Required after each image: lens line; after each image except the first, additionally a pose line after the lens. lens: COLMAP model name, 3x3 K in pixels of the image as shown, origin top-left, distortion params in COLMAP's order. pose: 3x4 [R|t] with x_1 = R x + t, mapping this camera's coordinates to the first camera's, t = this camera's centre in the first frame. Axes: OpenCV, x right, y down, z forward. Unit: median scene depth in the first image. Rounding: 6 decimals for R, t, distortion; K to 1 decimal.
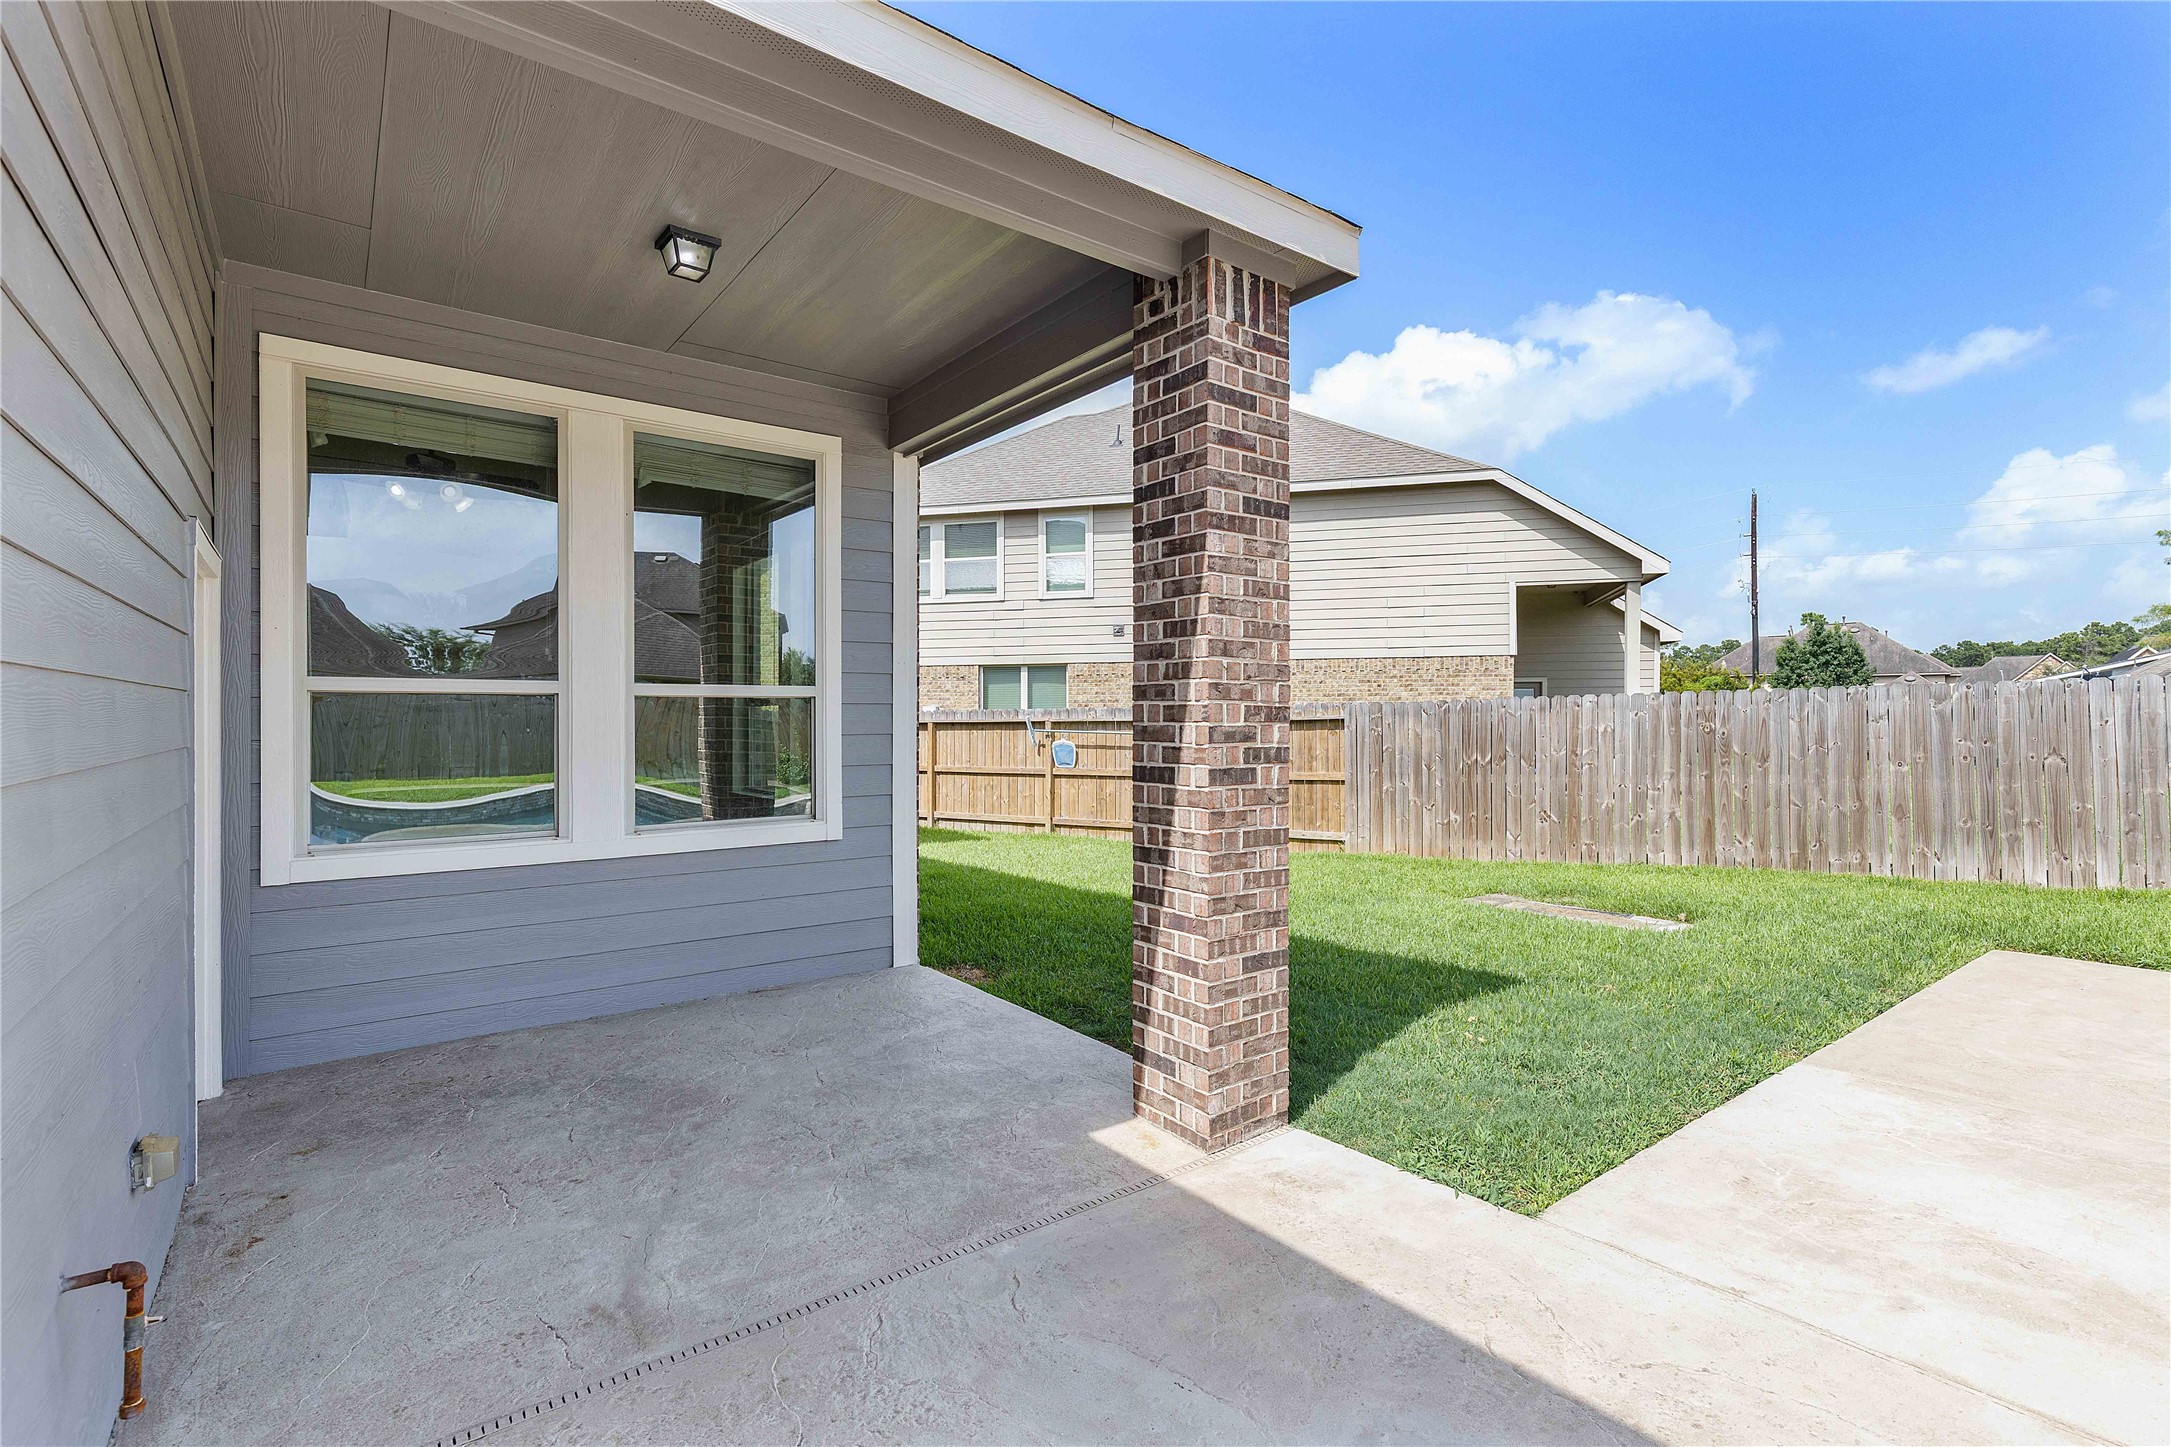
lens RADIAL K [[994.4, 0, 1118.1], [0, 994.4, 721.0], [0, 0, 1]] dist [0.003842, -0.000298]
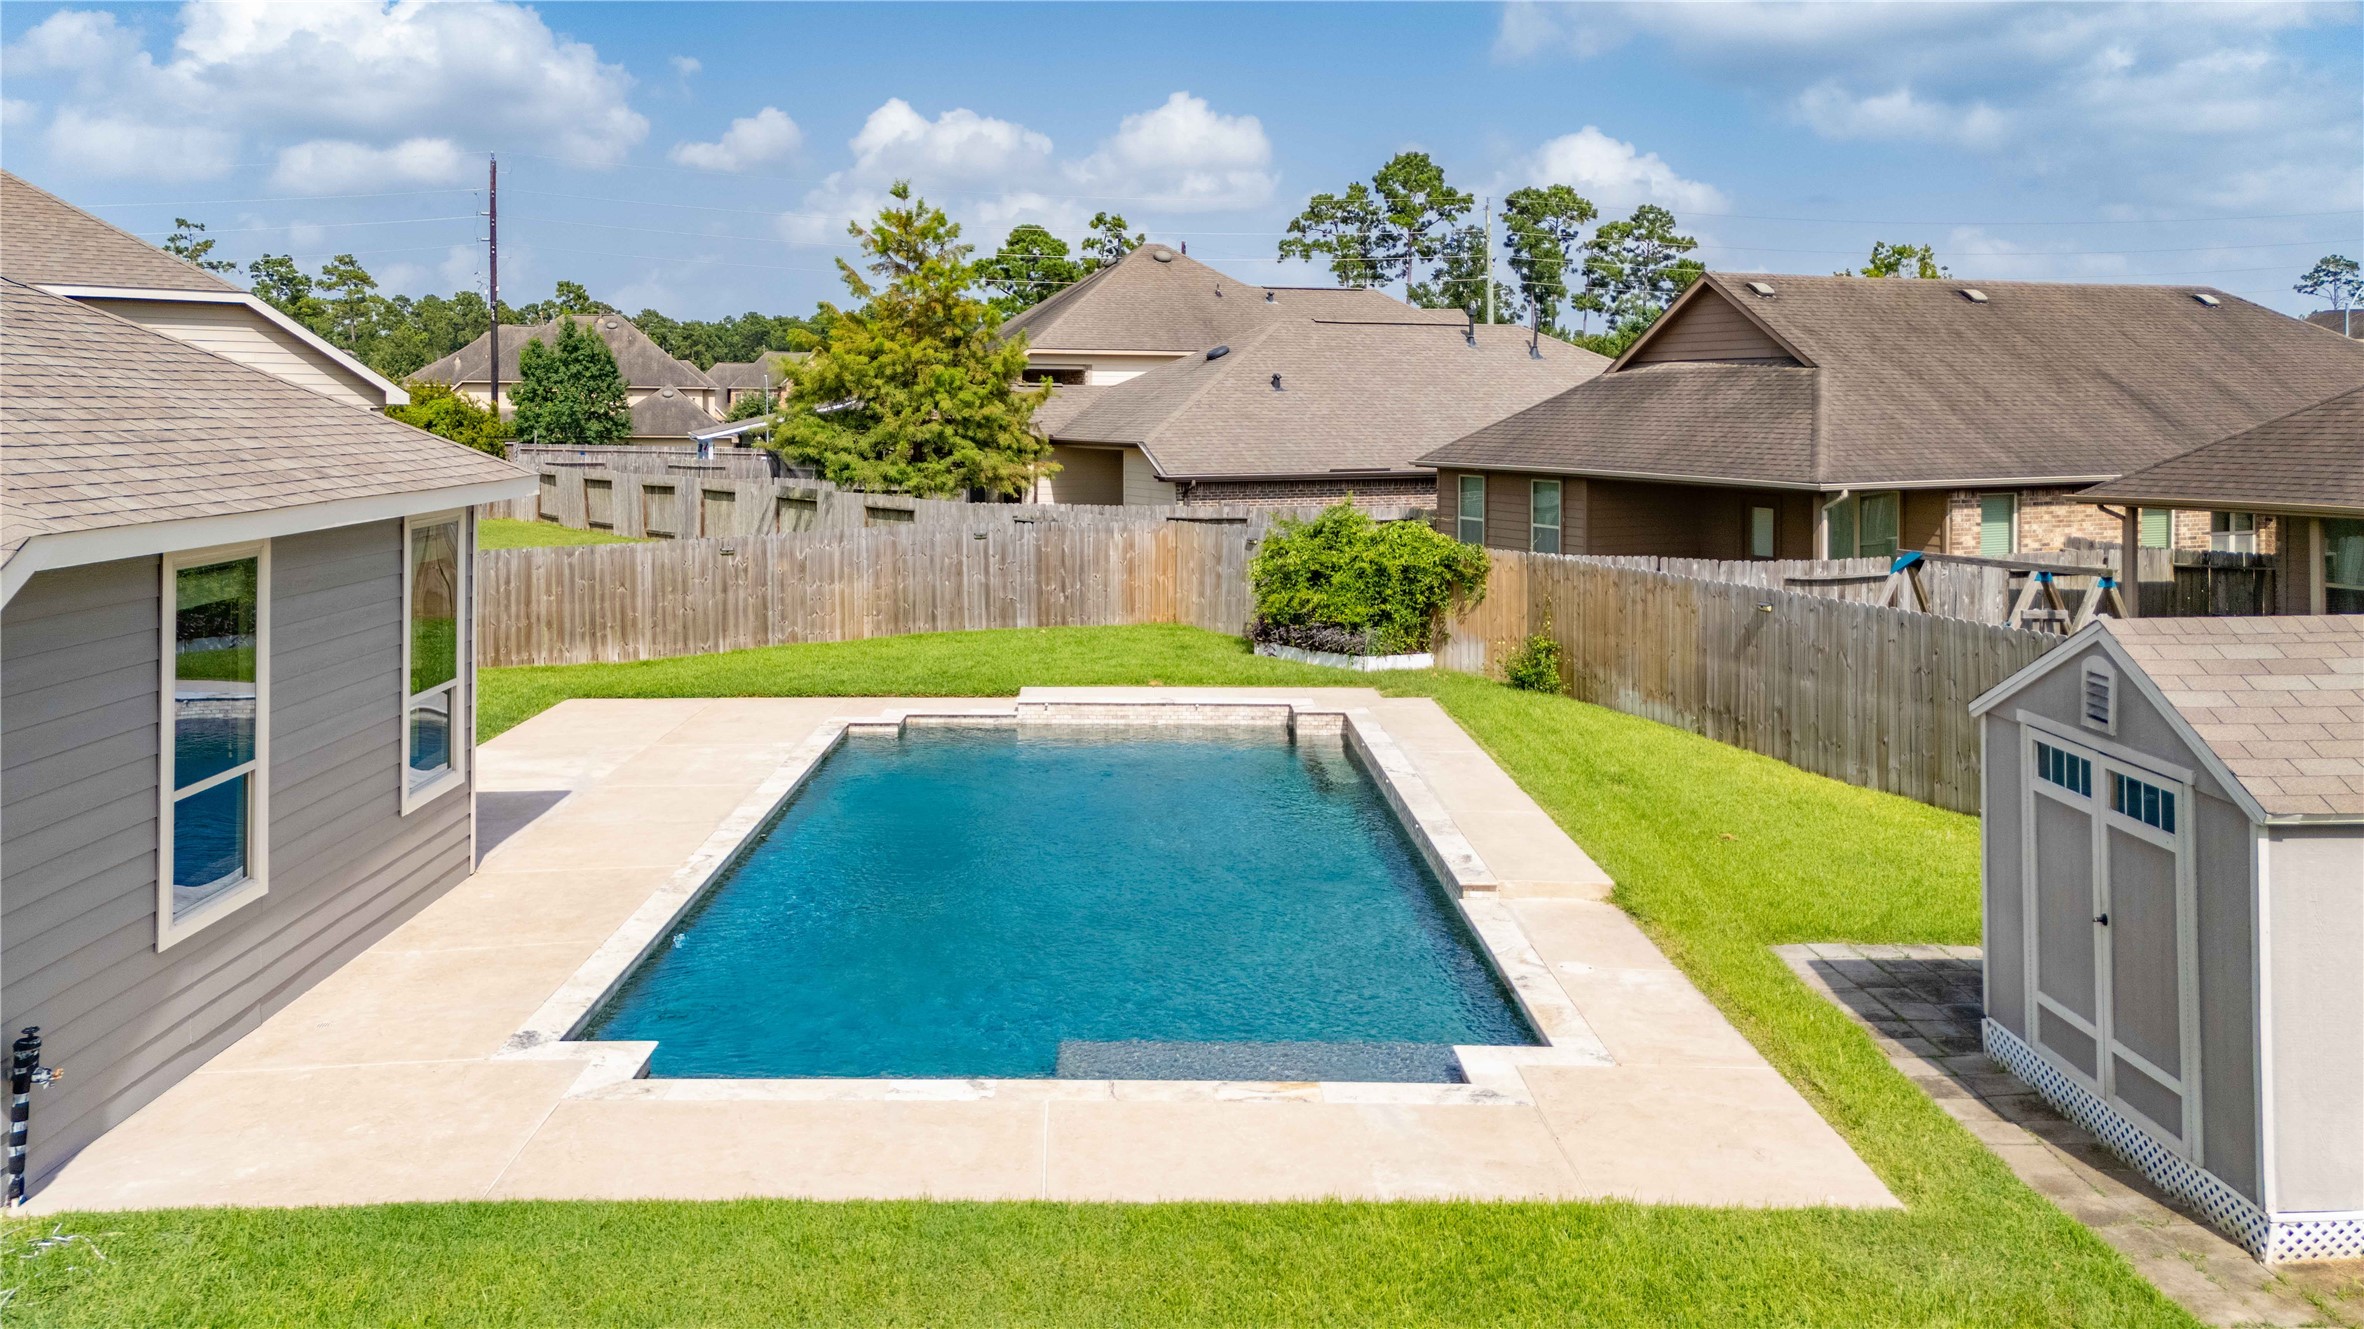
lens RADIAL K [[1796.8, 0, 1093.0], [0, 1796.8, 369.4], [0, 0, 1]] dist [-0.006617, 0.003191]
pose [[0.631687, 0.021682, 0.774921, -1.018423], [-0.003809, 0.999684, -0.024866, -0.278977], [-0.775215, 0.012756, 0.631569, -1.682133]]
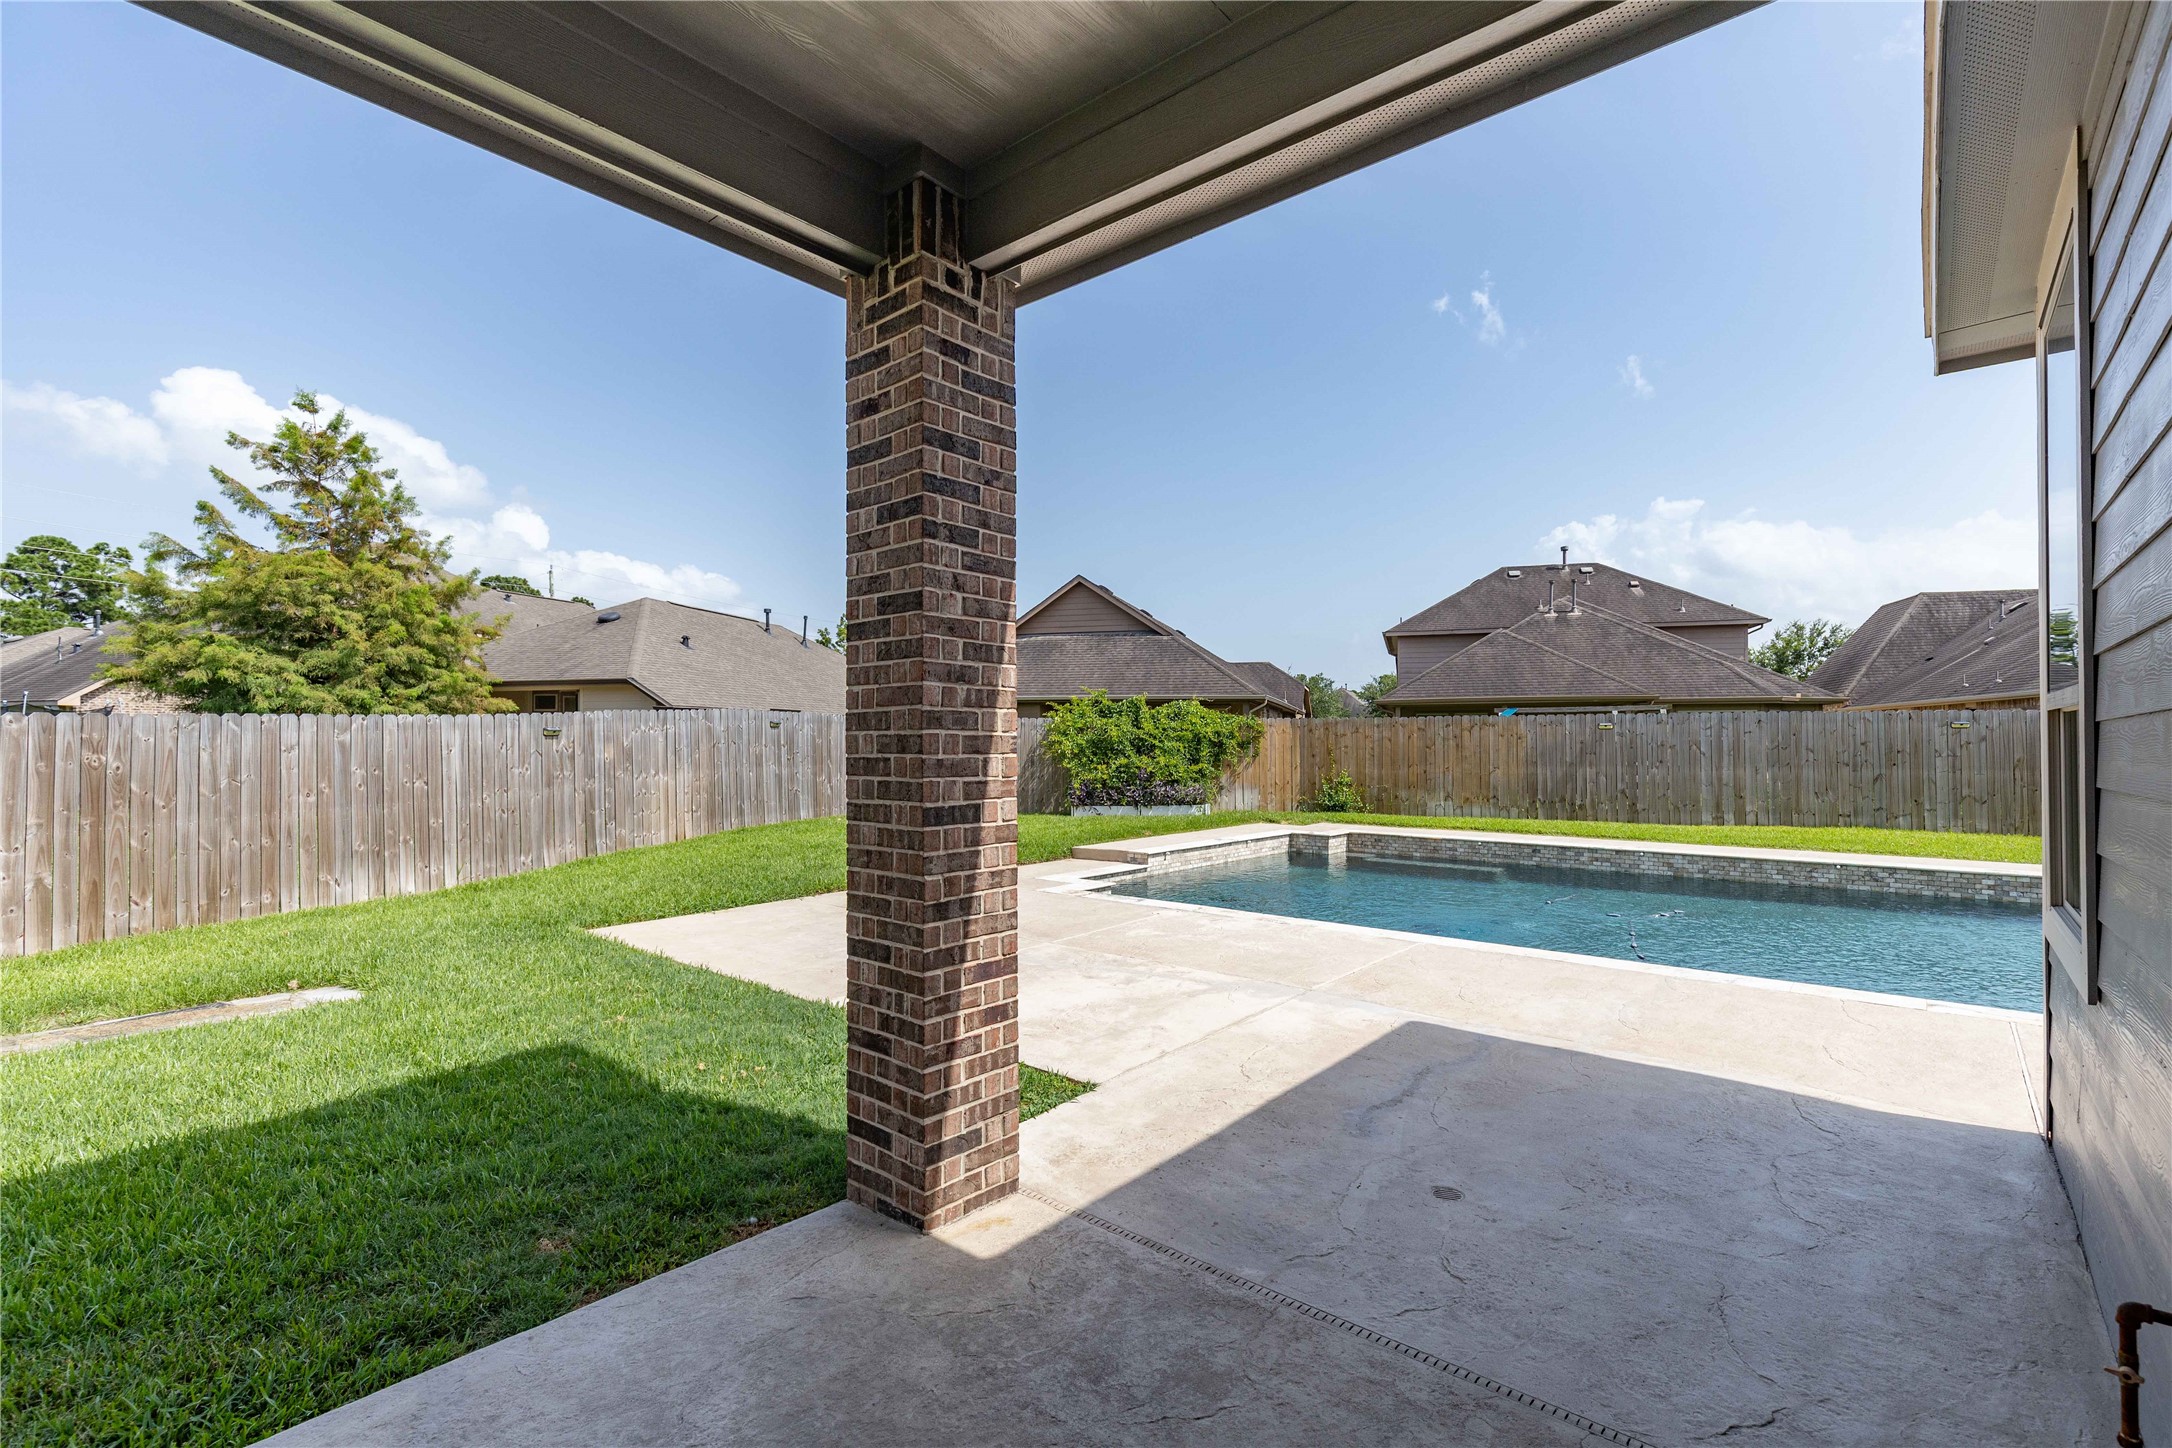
lens RADIAL K [[986.4, 0, 1104.2], [0, 986.4, 736.2], [0, 0, 1]] dist [0.014117, 0.000488]
pose [[-0.205729, 0.009361, 0.978564, -0.372233], [0.004009, 0.999954, -0.008722, -0.003027], [-0.978601, 0.002129, -0.205757, 0.467832]]
